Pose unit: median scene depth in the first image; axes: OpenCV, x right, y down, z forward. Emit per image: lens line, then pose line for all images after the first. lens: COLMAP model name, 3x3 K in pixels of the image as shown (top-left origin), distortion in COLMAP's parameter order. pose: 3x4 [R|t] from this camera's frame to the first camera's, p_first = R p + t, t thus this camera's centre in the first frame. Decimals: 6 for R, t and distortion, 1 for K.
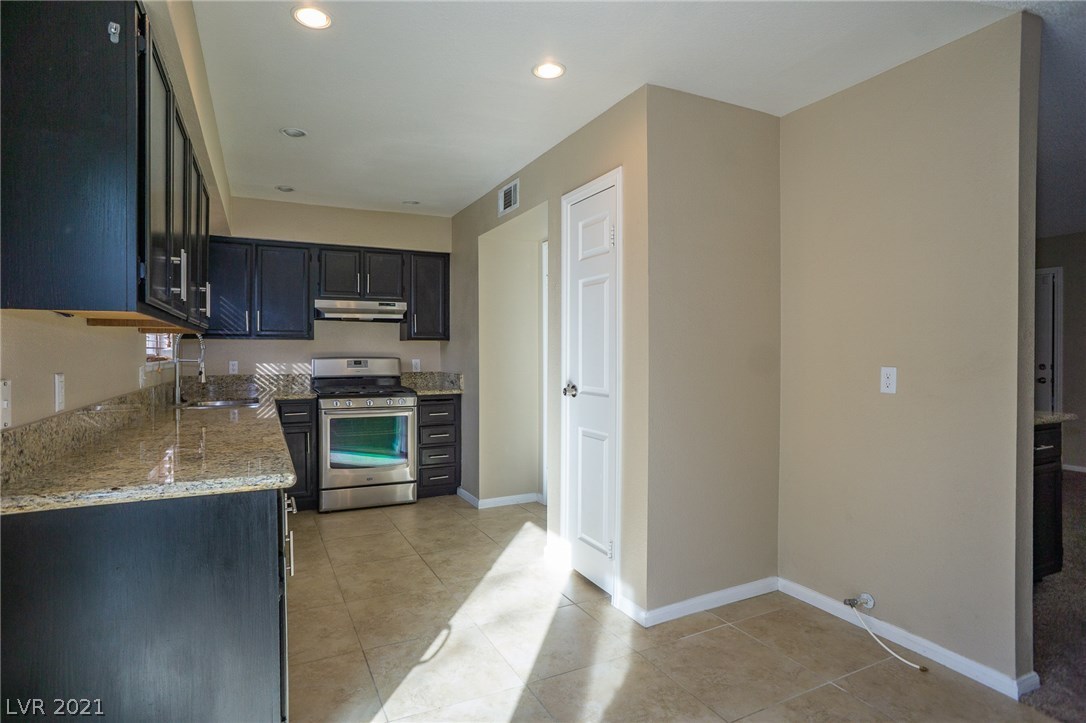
lens RADIAL K [[572.7, 0, 532.7], [0, 572.7, 353.7], [0, 0, 1]] dist [-0.083432, 0.049370]
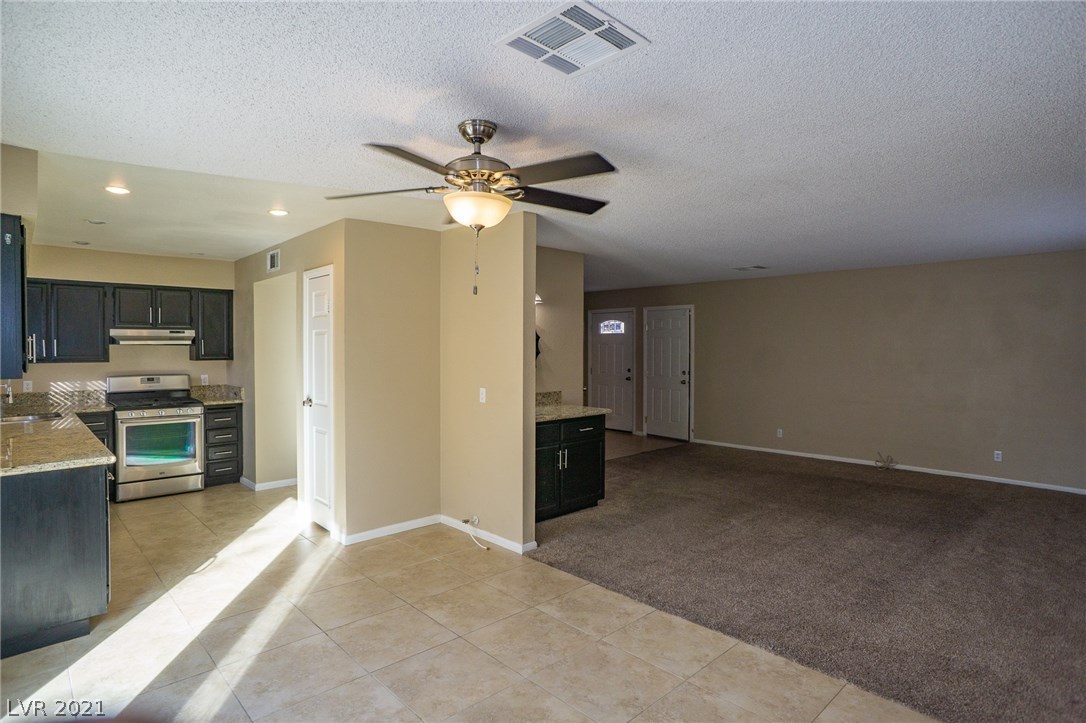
lens RADIAL K [[572.7, 0, 532.7], [0, 572.7, 353.7], [0, 0, 1]] dist [-0.083432, 0.049370]
pose [[0.954198, -0.004023, 0.299148, 0.125661], [0.001799, 0.999969, 0.007709, -0.051019], [-0.299169, -0.006817, 0.954176, -0.410064]]
